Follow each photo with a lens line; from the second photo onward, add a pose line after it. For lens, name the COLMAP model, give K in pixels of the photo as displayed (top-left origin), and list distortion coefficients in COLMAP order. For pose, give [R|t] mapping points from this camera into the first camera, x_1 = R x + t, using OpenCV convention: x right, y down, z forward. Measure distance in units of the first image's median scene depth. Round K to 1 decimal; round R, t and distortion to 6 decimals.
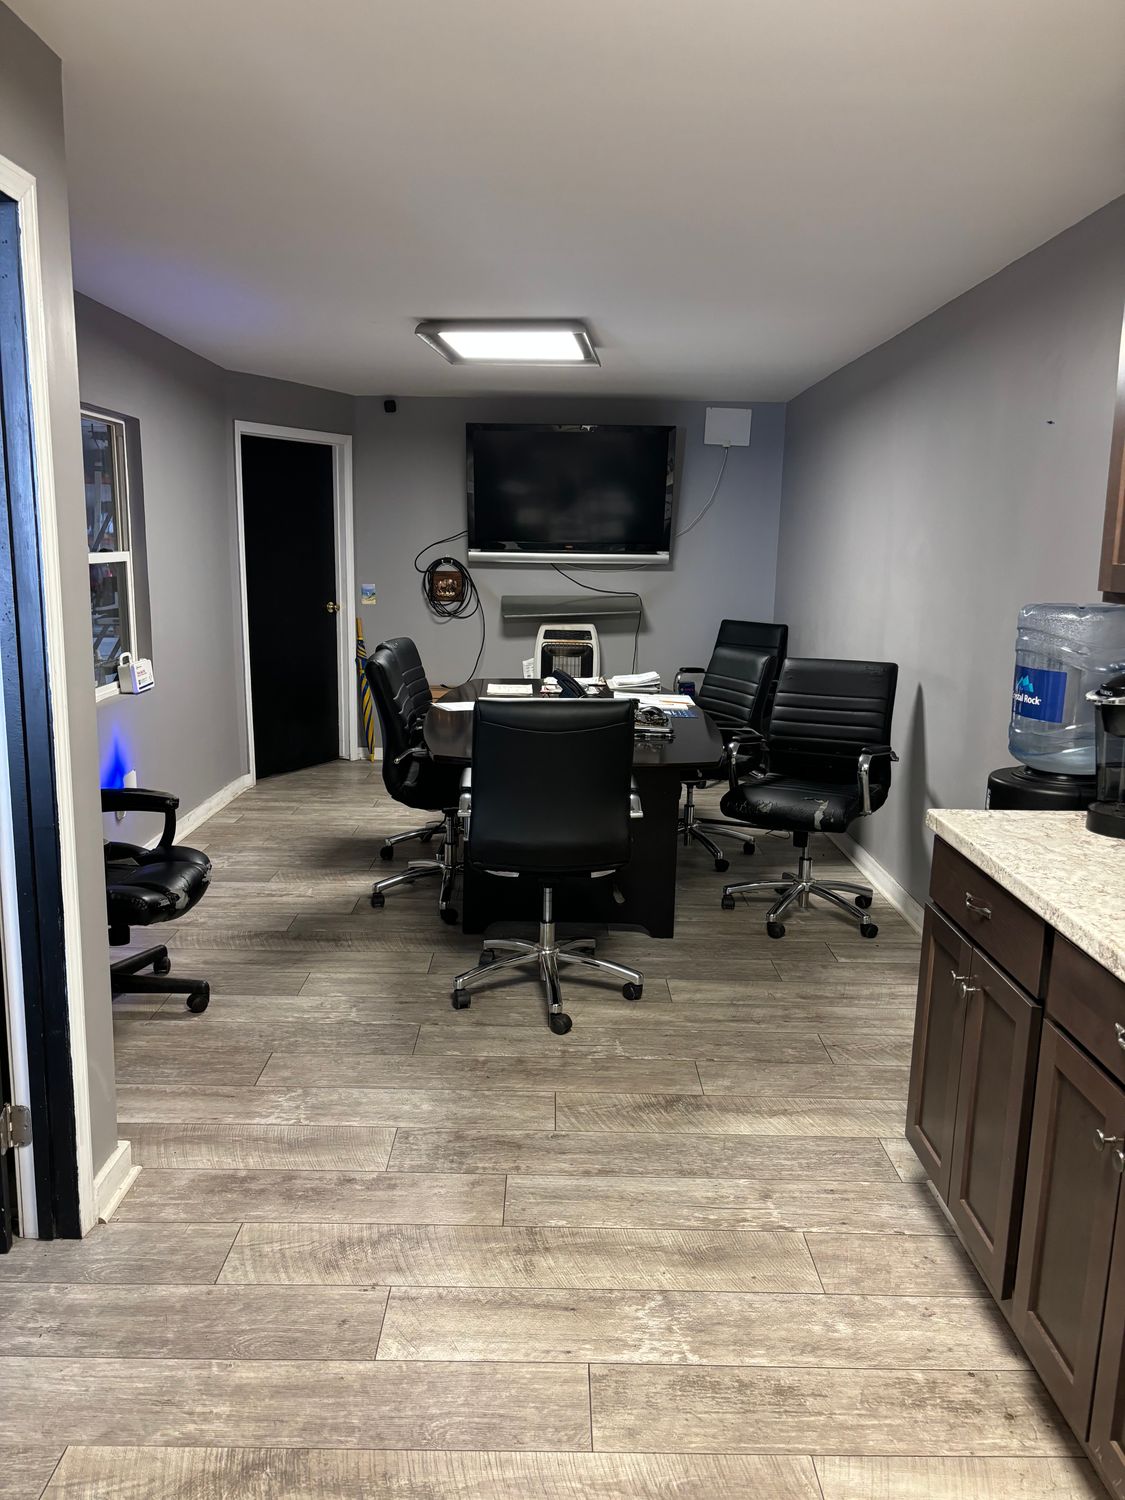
lens RADIAL K [[1145.8, 0, 560.8], [0, 1145.8, 753.2], [0, 0, 1]] dist [0.061501, -0.058010]
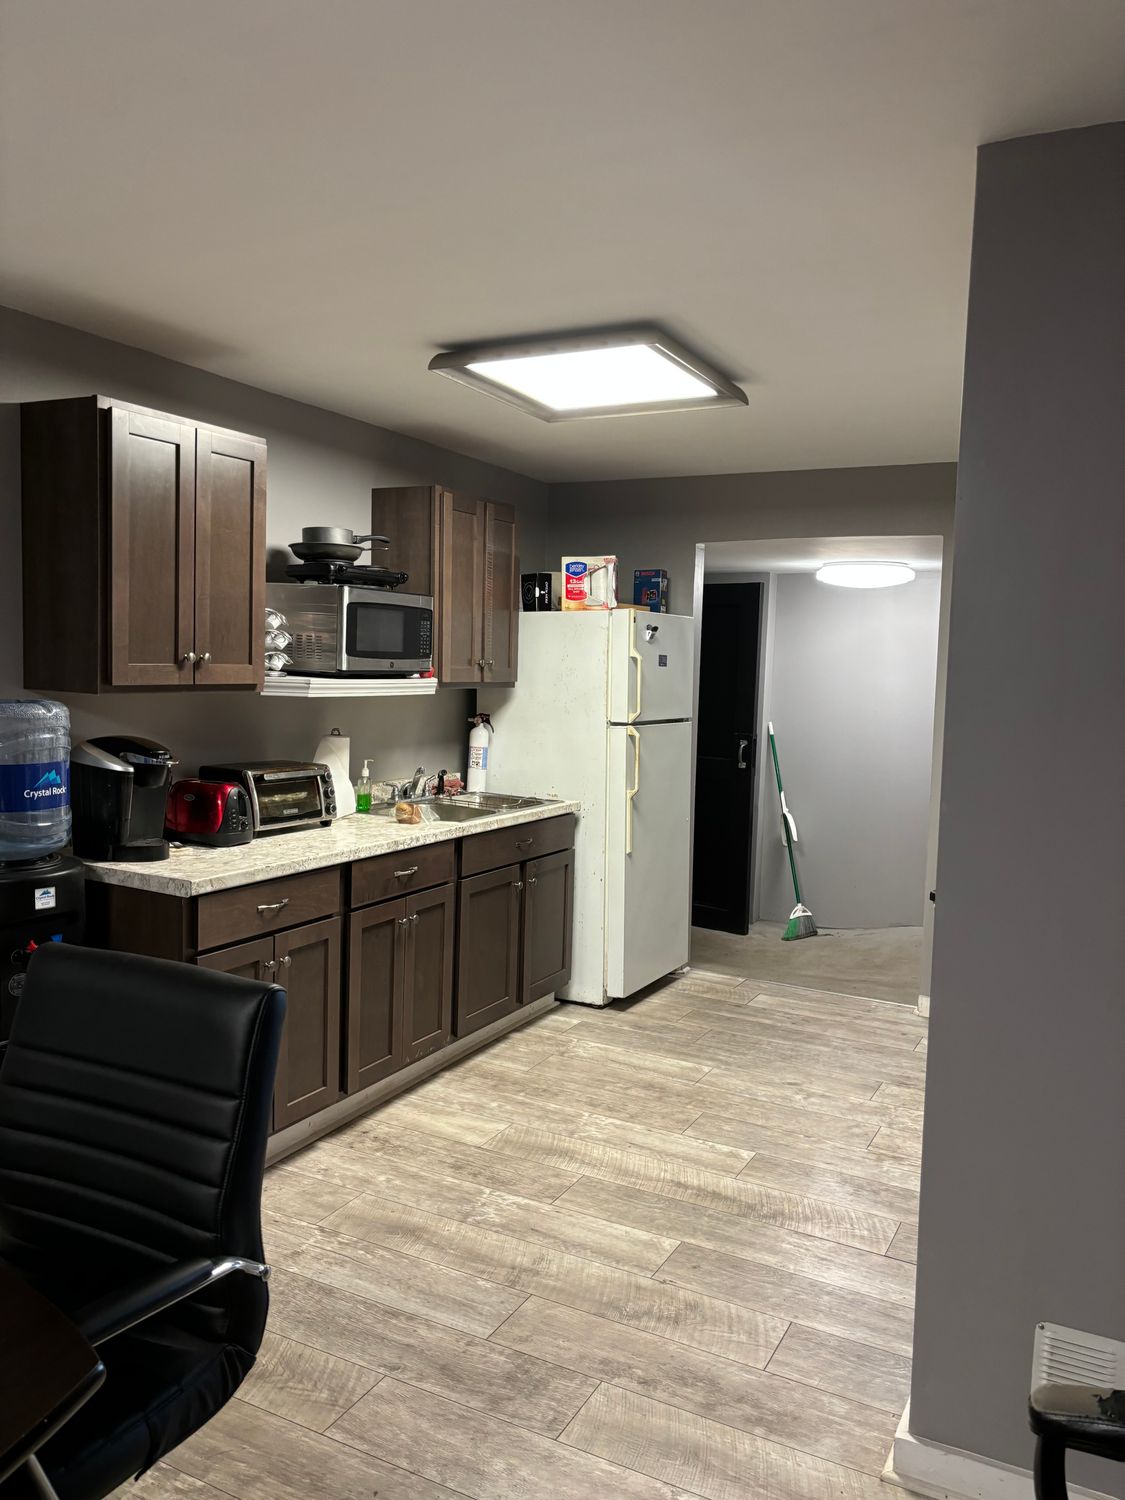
lens RADIAL K [[1145.8, 0, 561.8], [0, 1145.8, 748.9], [0, 0, 1]] dist [0.061501, -0.058010]
pose [[-0.881857, -0.078491, 0.464938, -0.573624], [0.041510, 0.969295, 0.242370, -0.368962], [-0.469686, 0.233035, -0.851522, 1.908097]]
